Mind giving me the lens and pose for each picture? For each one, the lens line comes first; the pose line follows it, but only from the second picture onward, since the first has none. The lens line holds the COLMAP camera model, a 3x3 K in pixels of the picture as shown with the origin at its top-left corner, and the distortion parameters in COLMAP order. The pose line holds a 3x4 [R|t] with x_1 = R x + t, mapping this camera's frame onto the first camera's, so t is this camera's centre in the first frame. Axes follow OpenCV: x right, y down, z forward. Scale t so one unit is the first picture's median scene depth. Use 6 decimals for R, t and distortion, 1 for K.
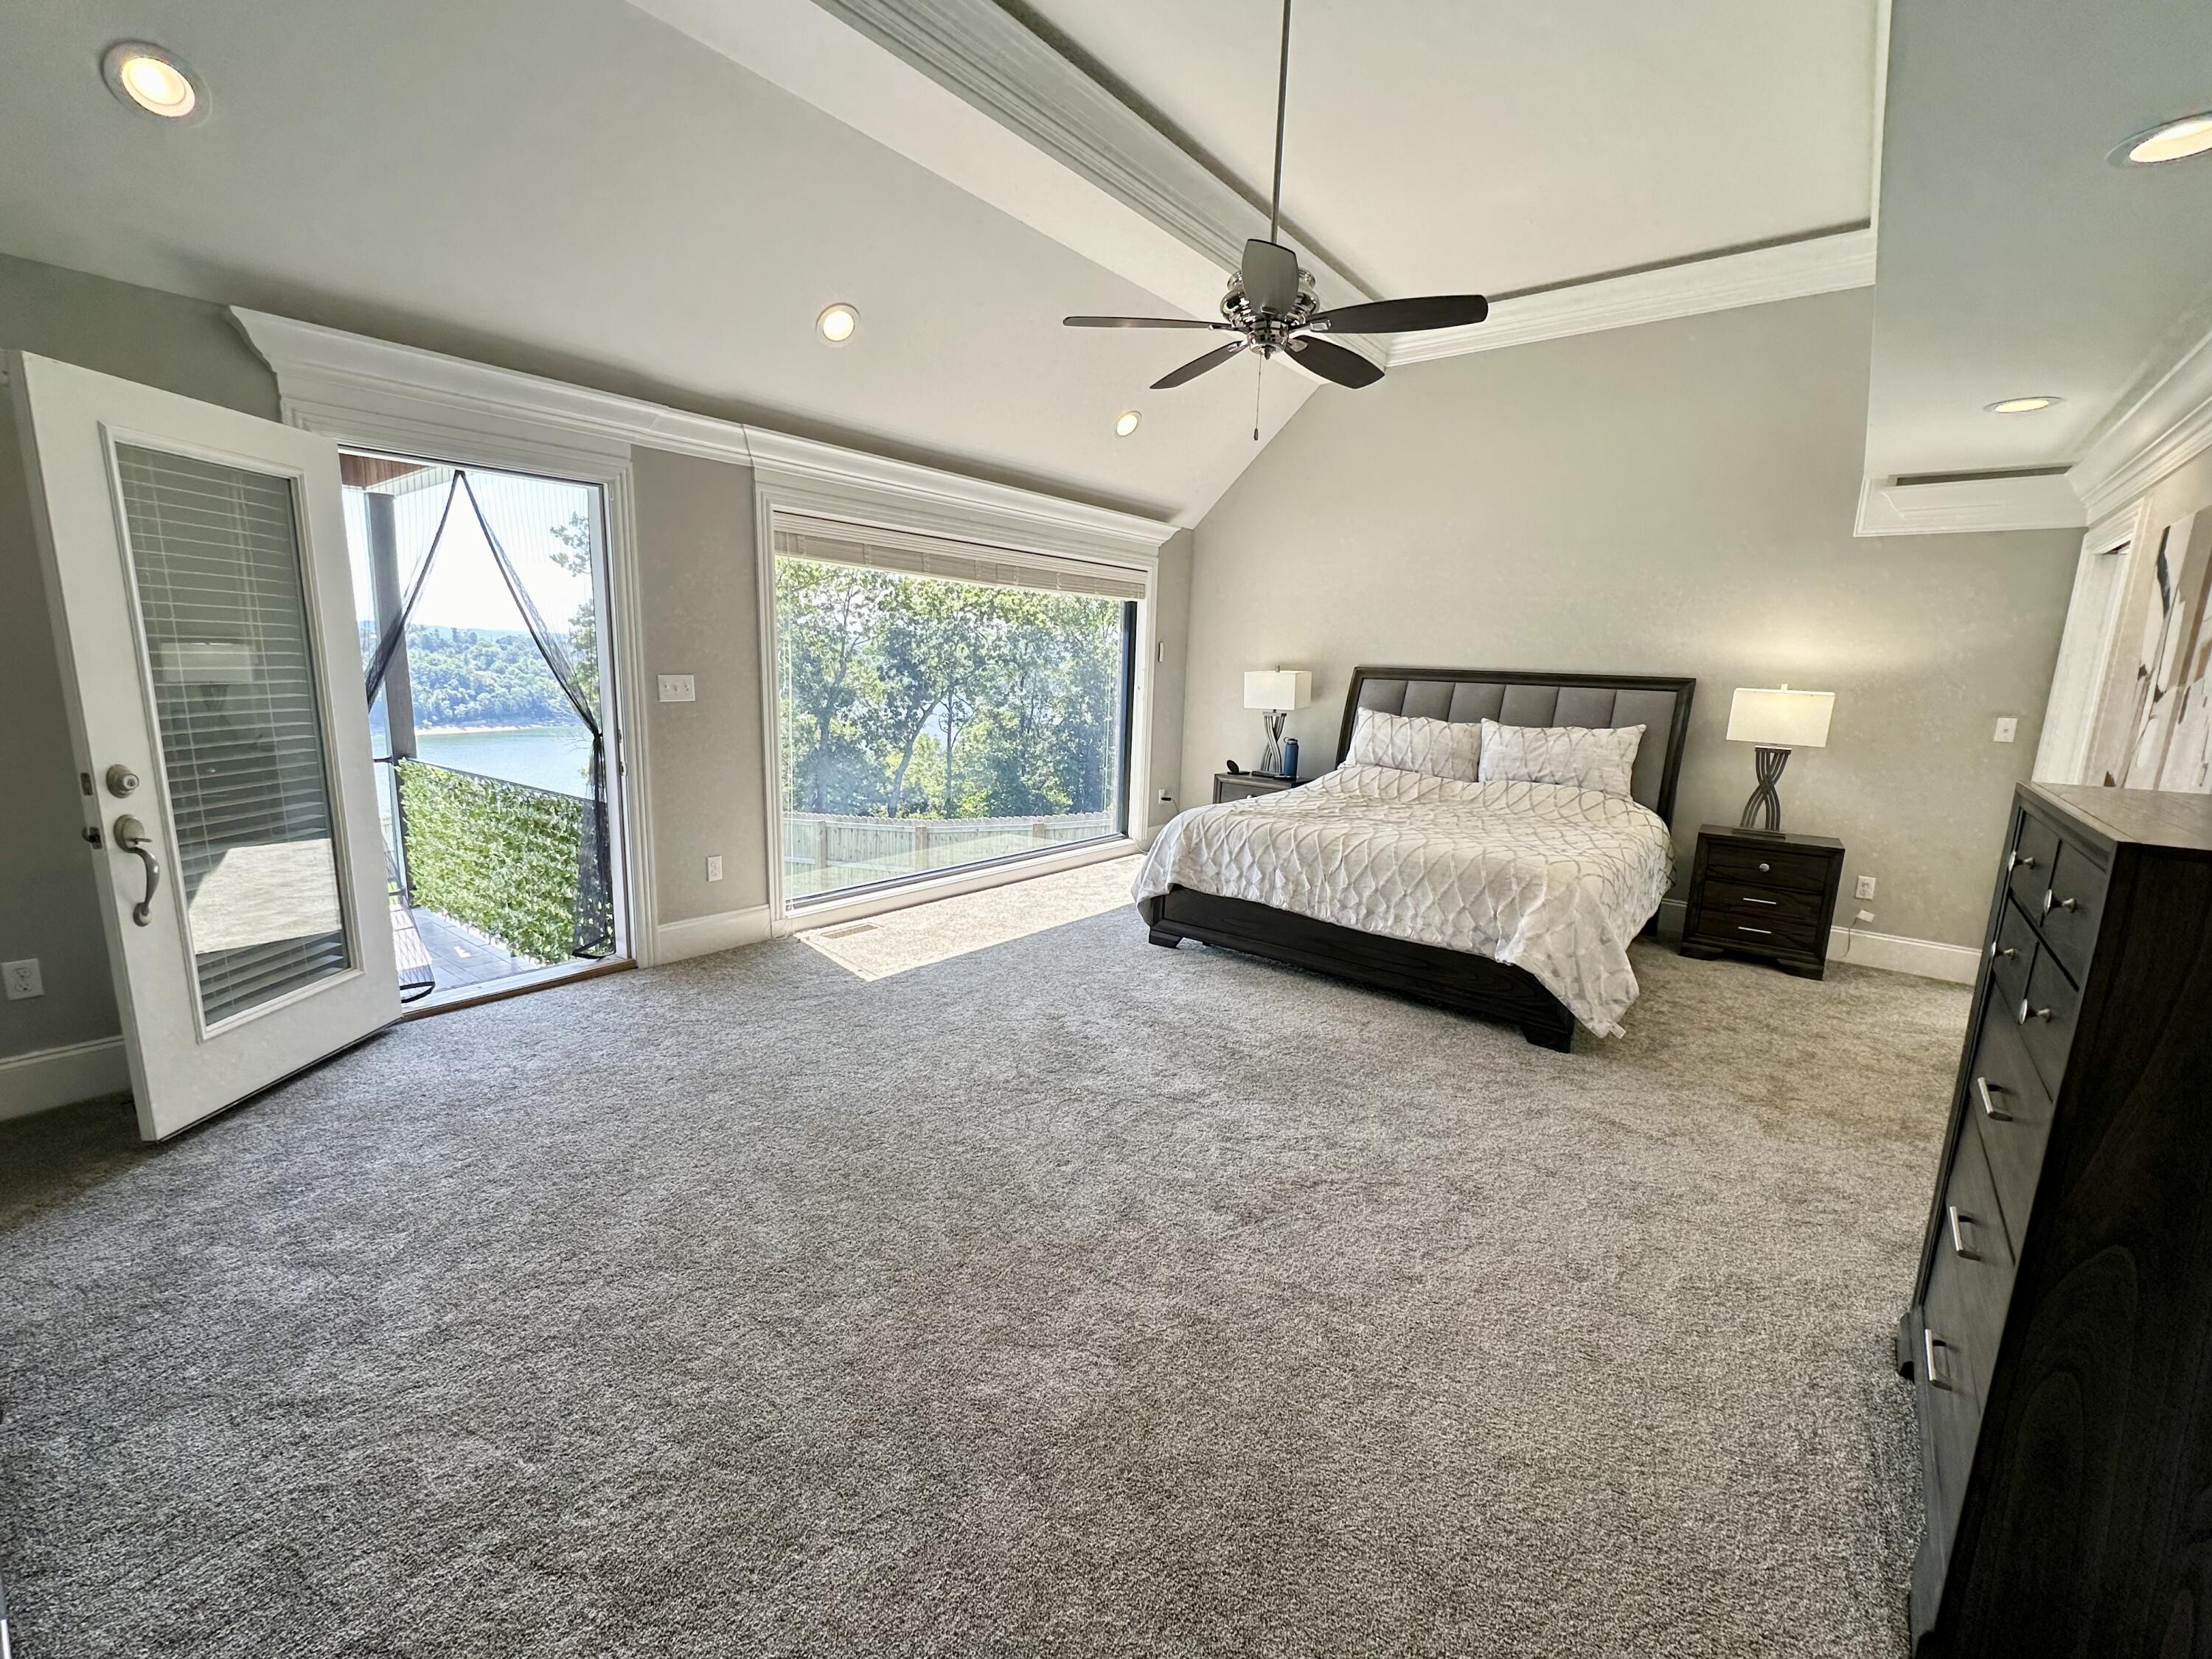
lens RADIAL K [[905.4, 0, 1118.6], [0, 905.4, 829.5], [0, 0, 1]] dist [-0.002732, 0.000975]
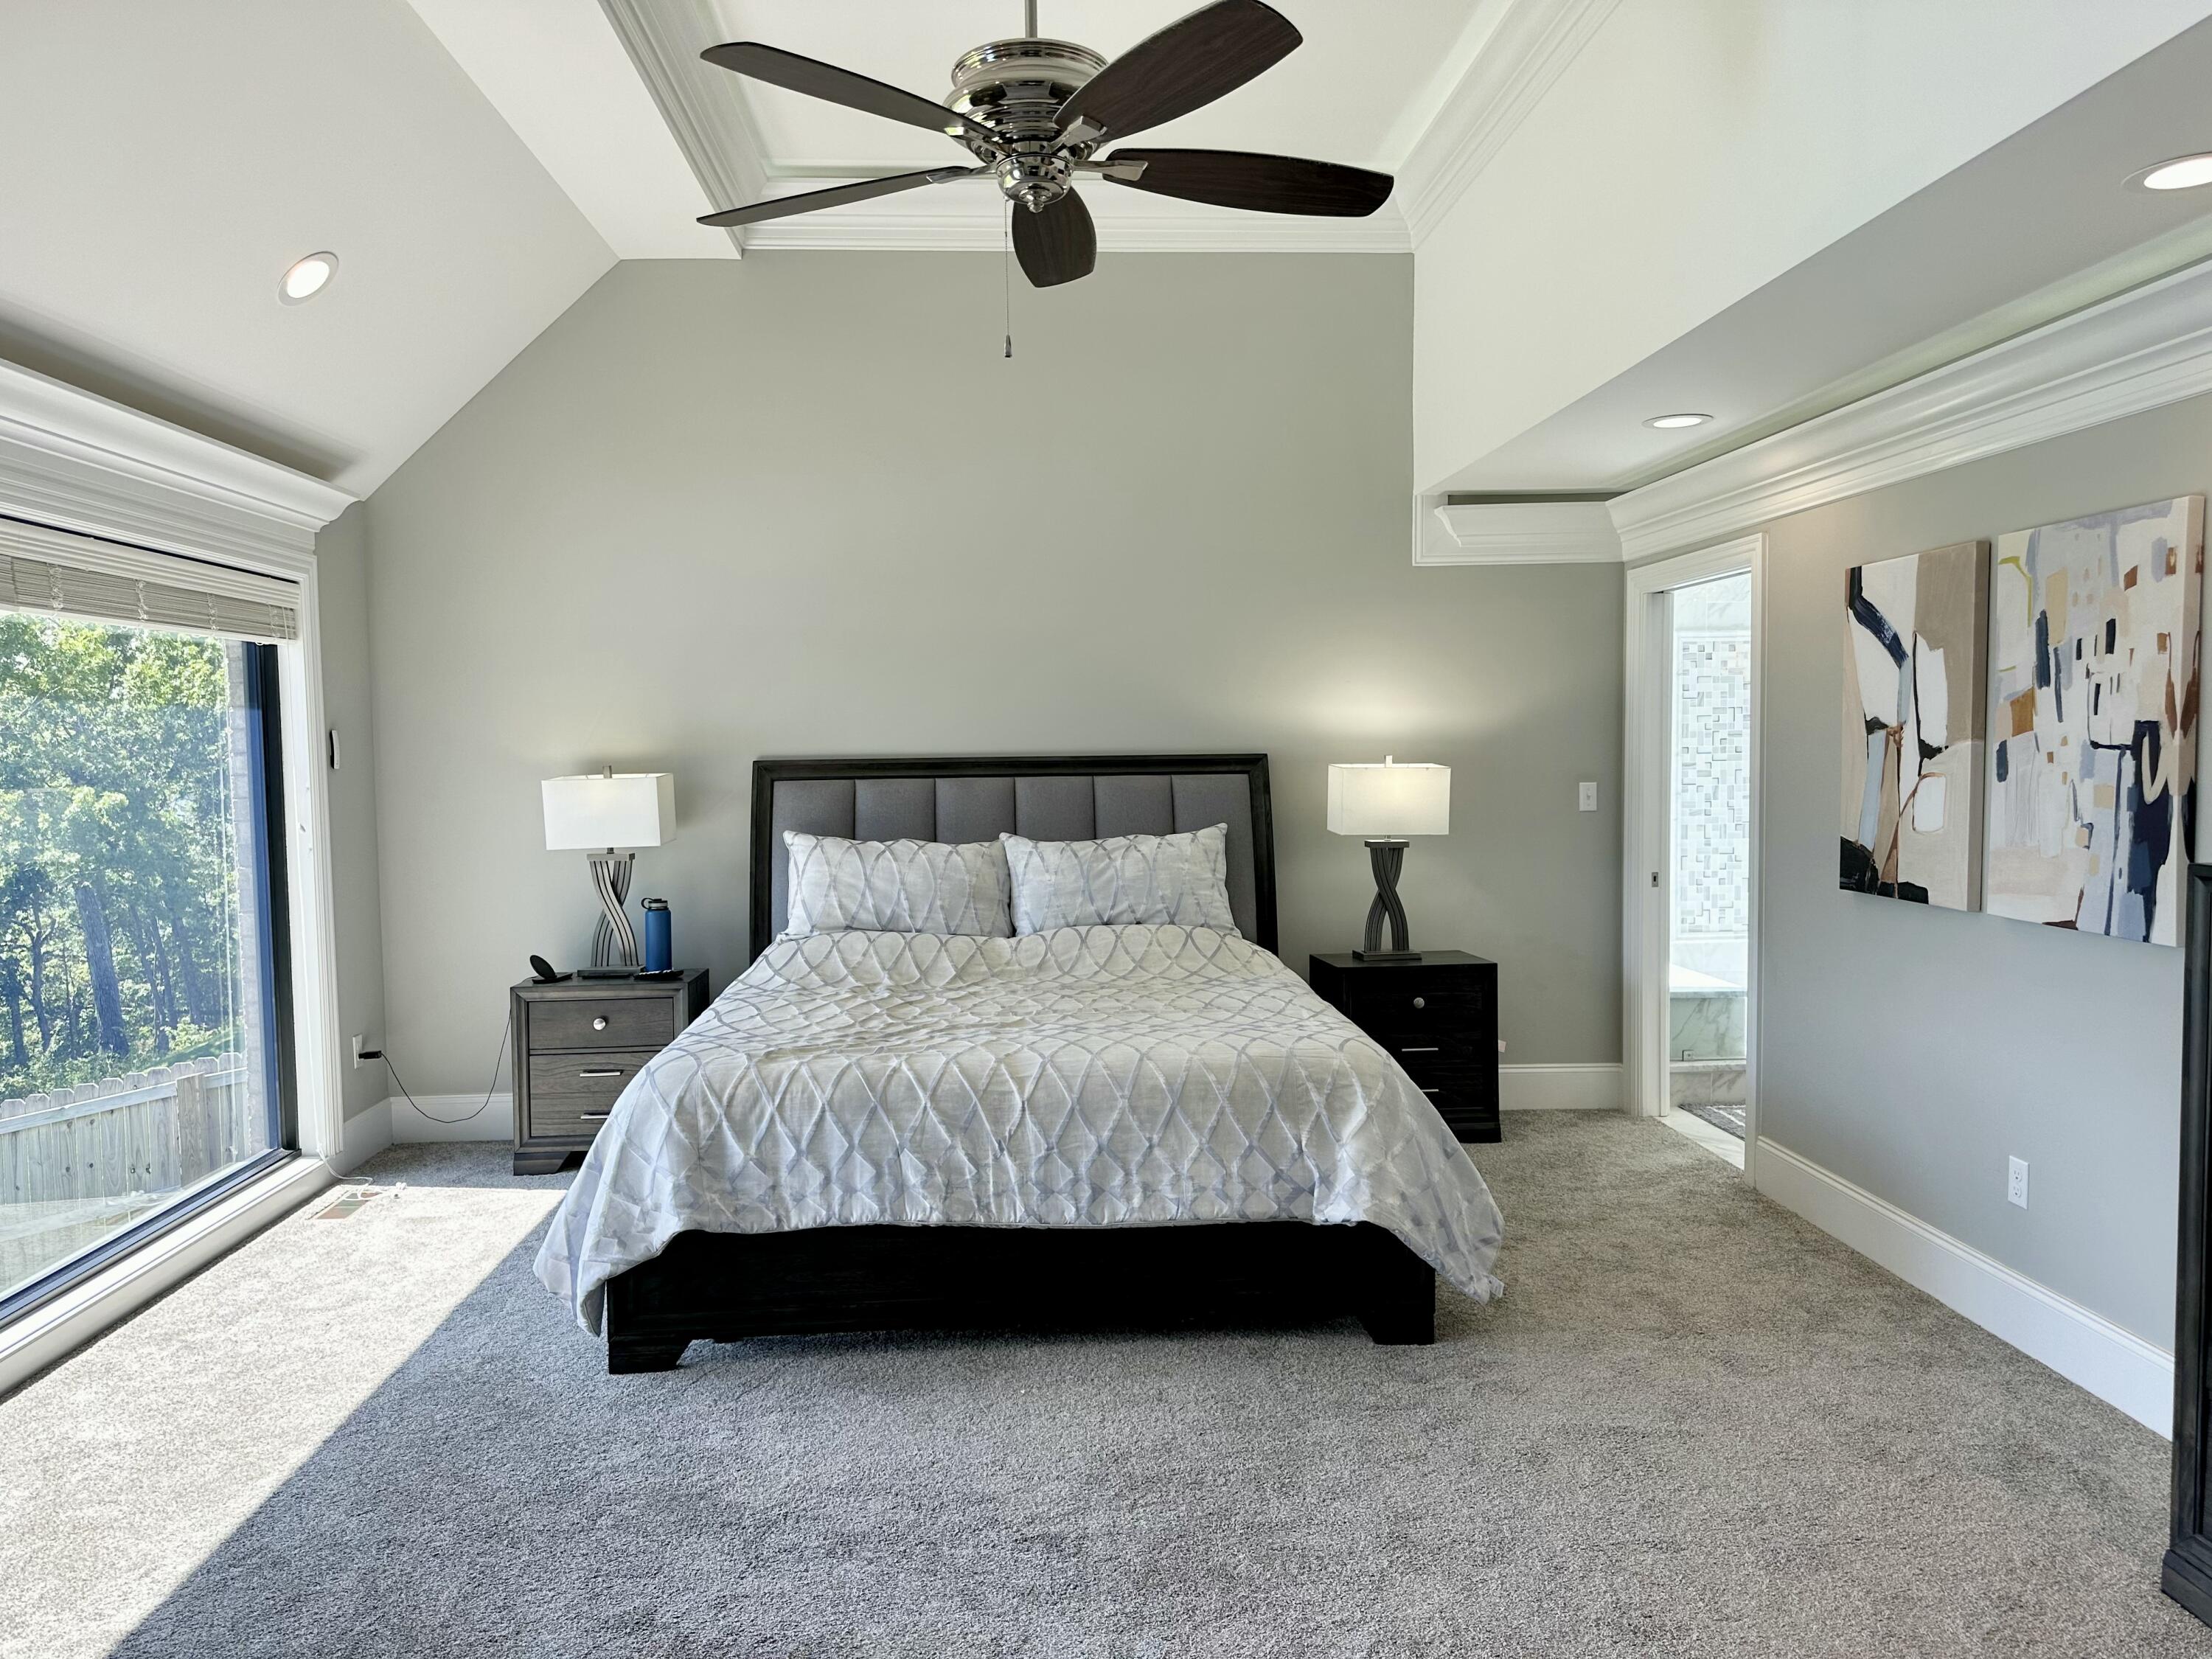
lens RADIAL K [[1512.0, 0, 1097.6], [0, 1512.0, 820.3], [0, 0, 1]] dist [0.048862, -0.054549]
pose [[0.754409, -0.075285, 0.652073, -0.276913], [0.159534, 0.984644, -0.070889, -0.059833], [-0.636723, 0.157507, 0.754835, 0.223780]]
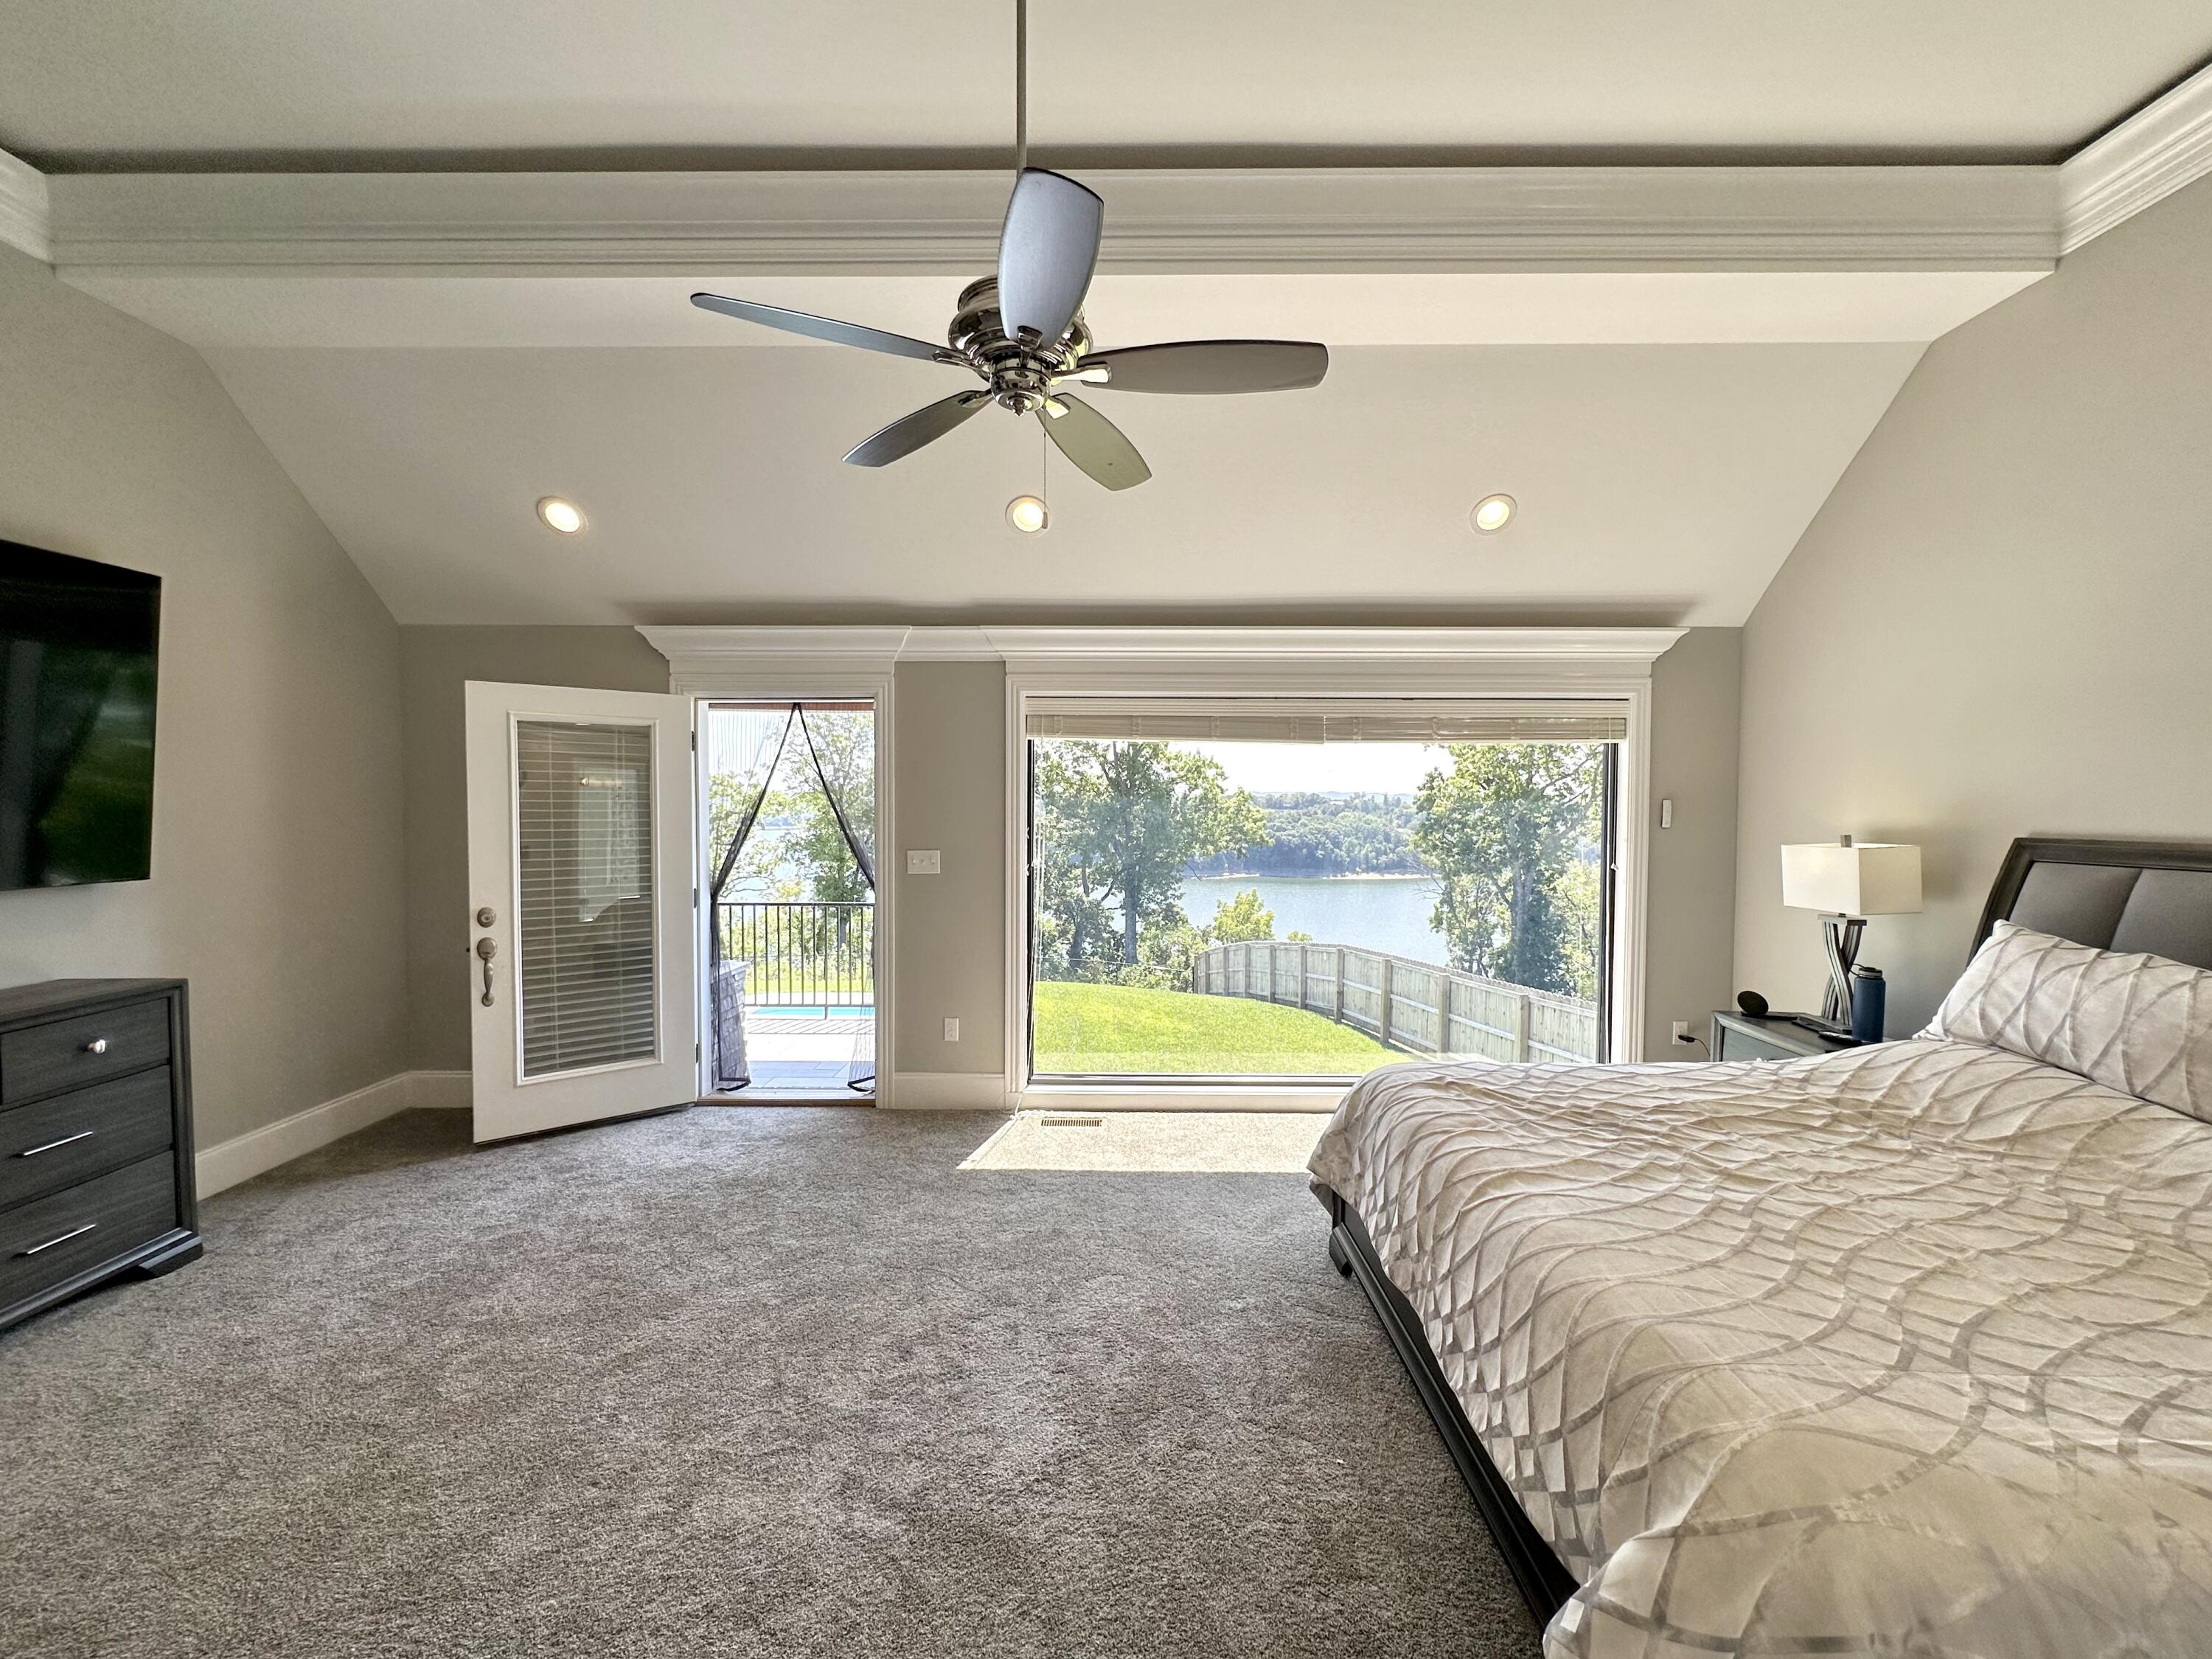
lens RADIAL K [[886.8, 0, 1119.7], [0, 886.8, 833.5], [0, 0, 1]] dist [-0.002504, 0.000687]
pose [[0.625958, -0.002718, -0.779852, 0.471315], [-0.127982, 0.986078, -0.106163, -0.094899], [0.769283, 0.166260, 0.616896, 0.450044]]
